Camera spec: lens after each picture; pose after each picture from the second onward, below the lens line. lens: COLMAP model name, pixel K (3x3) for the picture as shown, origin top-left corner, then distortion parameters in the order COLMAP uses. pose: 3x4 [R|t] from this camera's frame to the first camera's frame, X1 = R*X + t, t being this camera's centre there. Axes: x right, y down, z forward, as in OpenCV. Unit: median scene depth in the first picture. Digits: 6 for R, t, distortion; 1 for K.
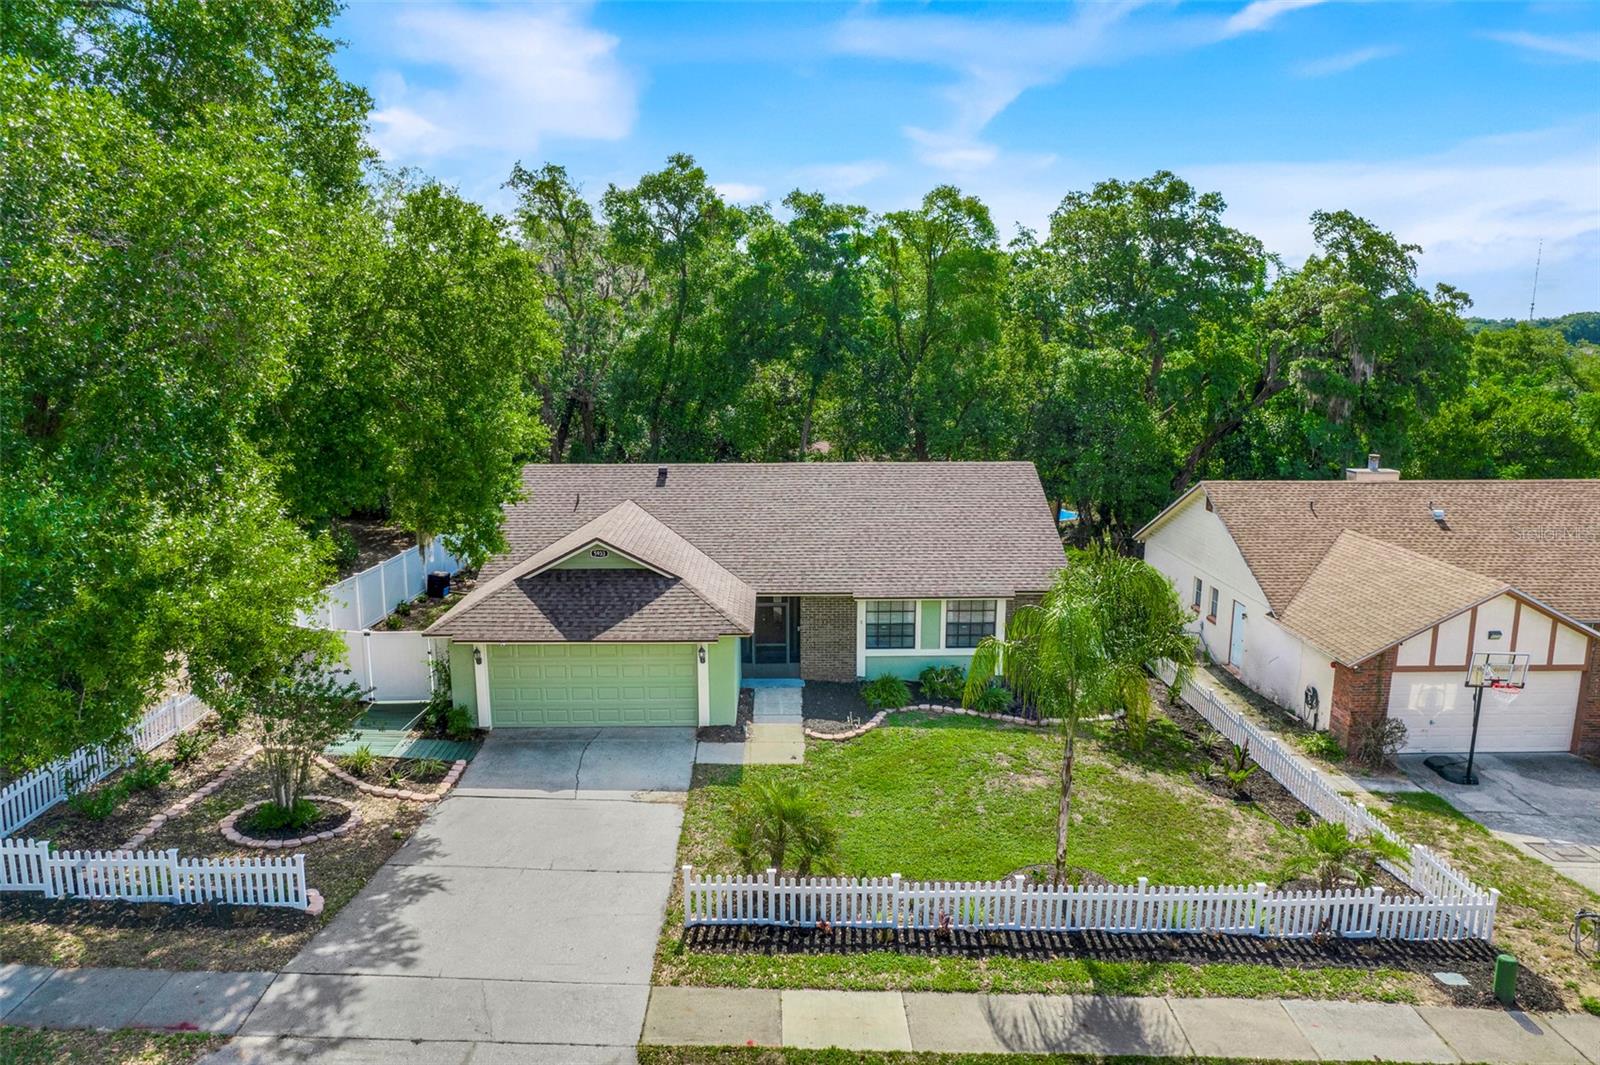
lens RADIAL K [[1038.4, 0, 775.9], [0, 1038.4, 531.7], [0, 0, 1]] dist [-0.068739, 0.051807]
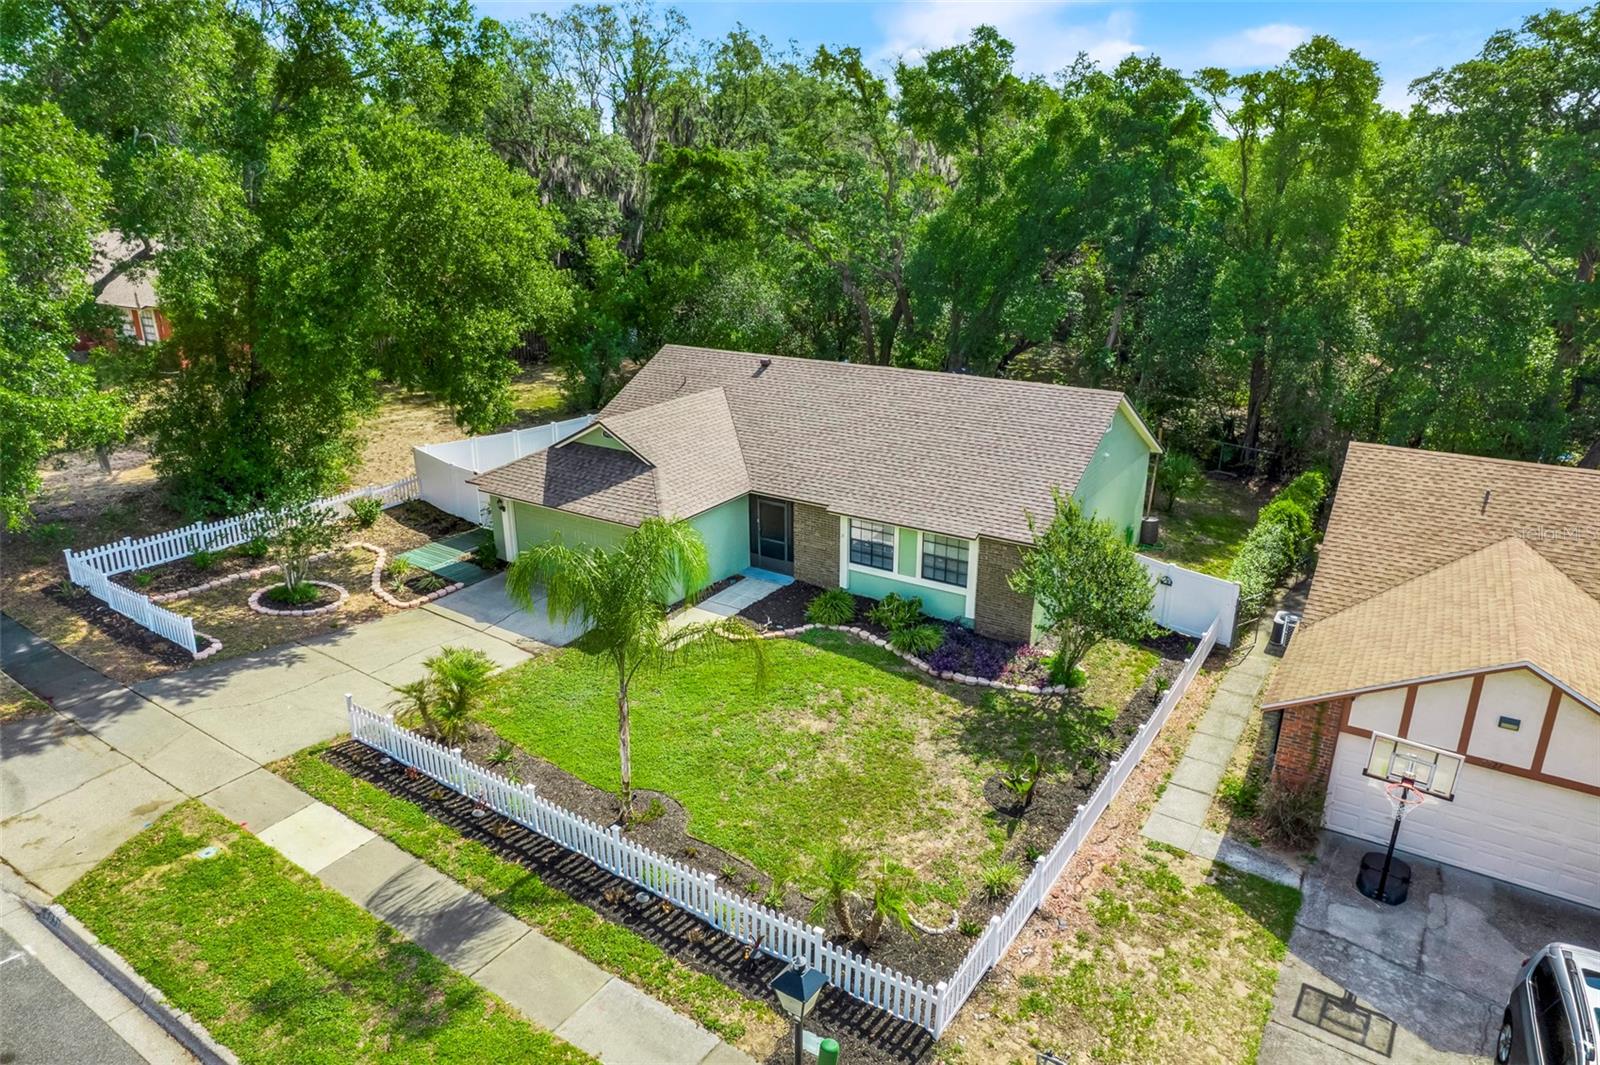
lens RADIAL K [[1004.9, 0, 800.0], [0, 1004.9, 532.5], [0, 0, 1]] dist [-0.042167, 0.000820]
pose [[0.833897, 0.183451, -0.520540, 0.698071], [-0.104526, 0.978568, 0.177421, -0.106394], [0.541932, -0.093541, 0.835201, 0.203513]]
